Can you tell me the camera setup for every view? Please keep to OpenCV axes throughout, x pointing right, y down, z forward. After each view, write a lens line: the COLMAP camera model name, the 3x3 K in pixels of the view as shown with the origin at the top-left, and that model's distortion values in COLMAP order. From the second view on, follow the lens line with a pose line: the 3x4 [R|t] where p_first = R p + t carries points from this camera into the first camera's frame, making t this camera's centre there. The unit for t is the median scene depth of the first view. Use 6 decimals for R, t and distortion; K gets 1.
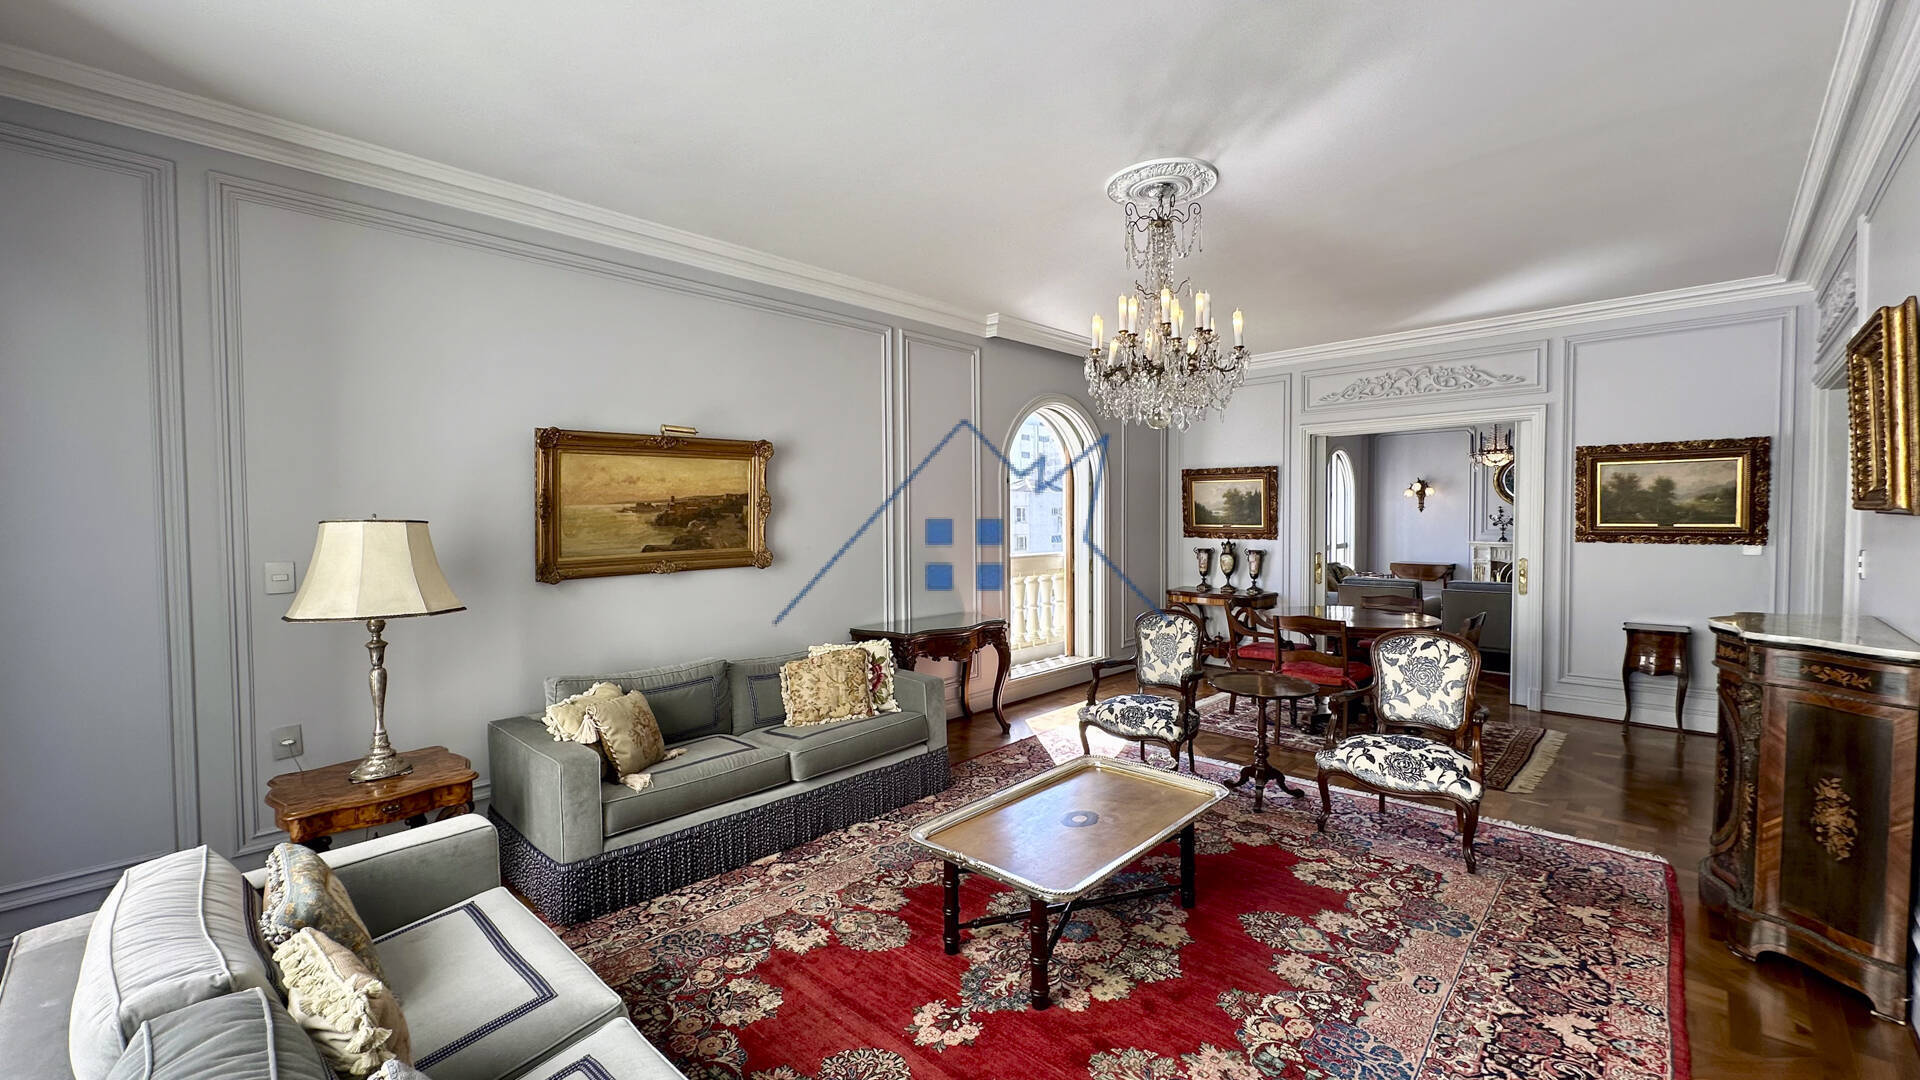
lens RADIAL K [[765.8, 0, 960.0], [0, 765.8, 540.0], [0, 0, 1]] dist [-0.002048, 0.000439]
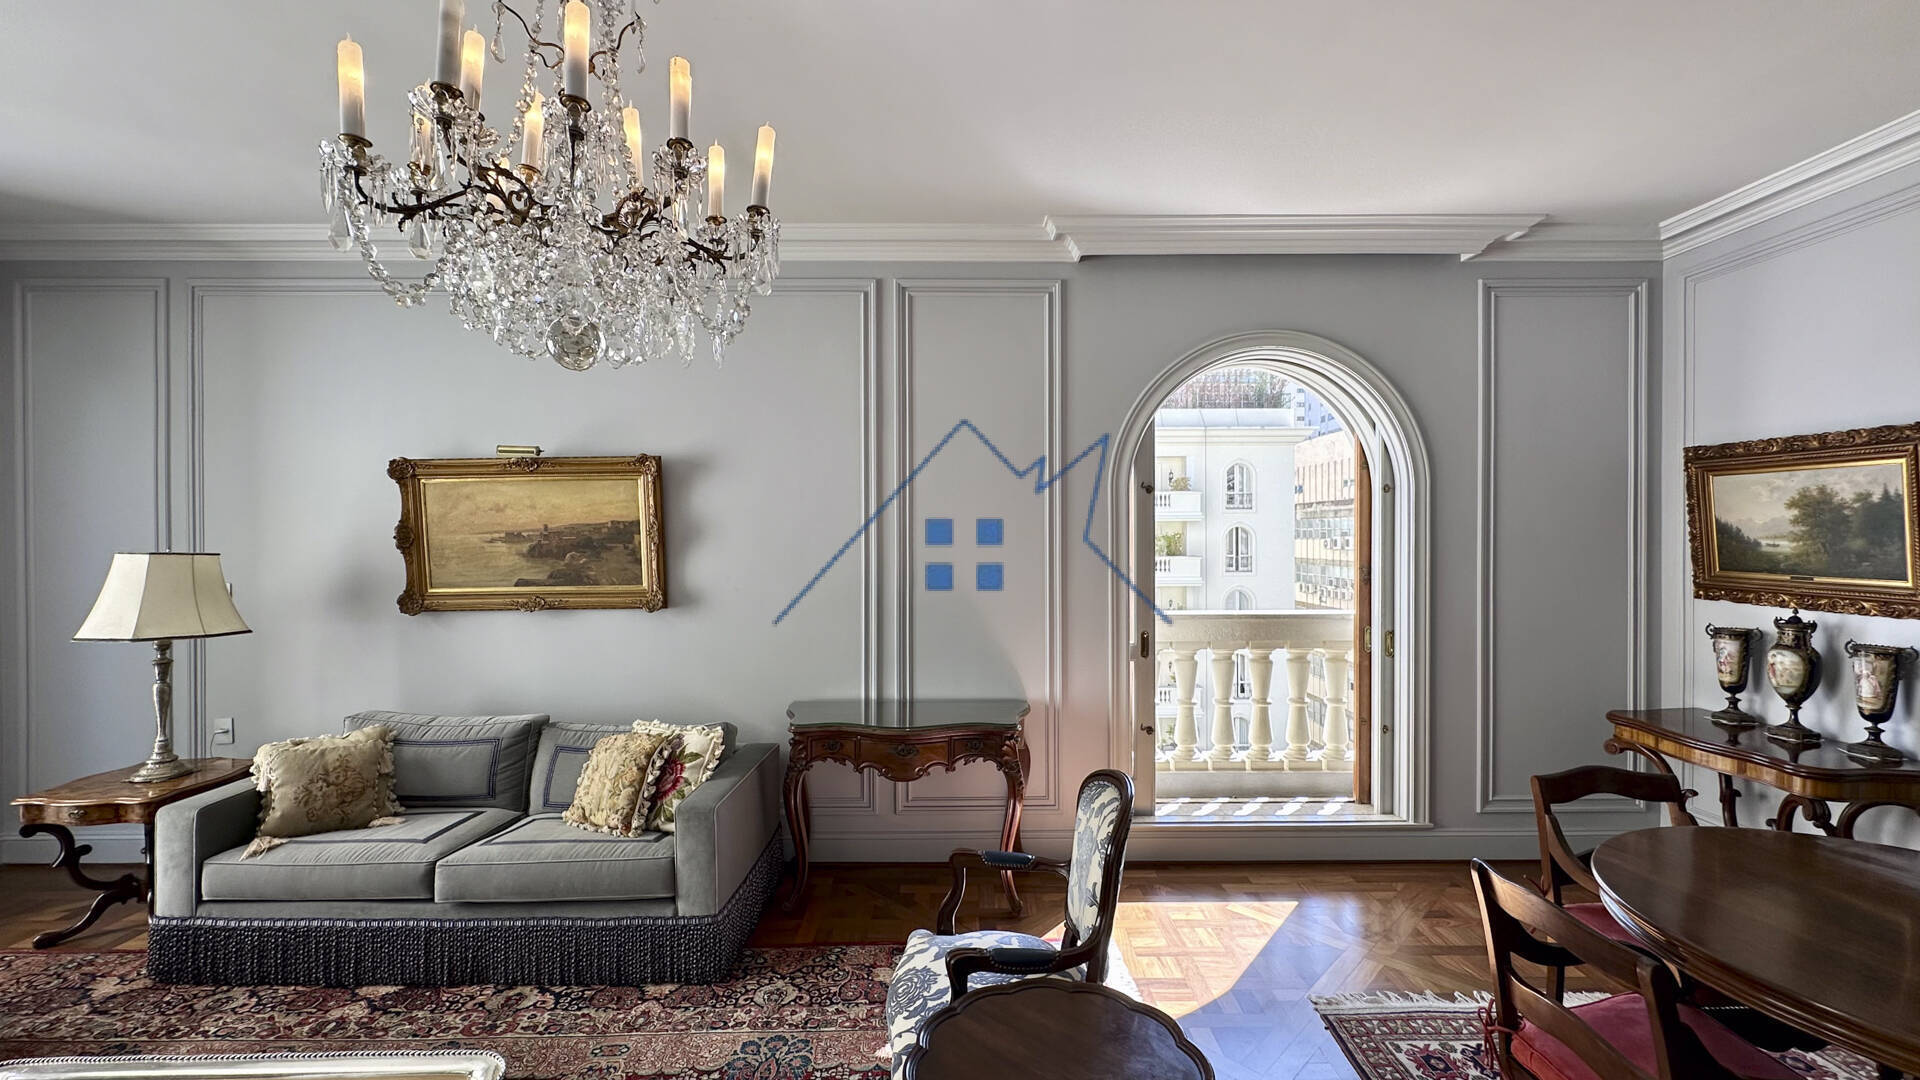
lens RADIAL K [[765.8, 0, 960.0], [0, 765.8, 540.0], [0, 0, 1]] dist [-0.002048, 0.000439]
pose [[0.696628, 0.010525, -0.717355, 0.569269], [-0.025593, 0.999621, -0.010187, -0.040345], [0.716976, 0.025456, 0.696633, 0.687512]]
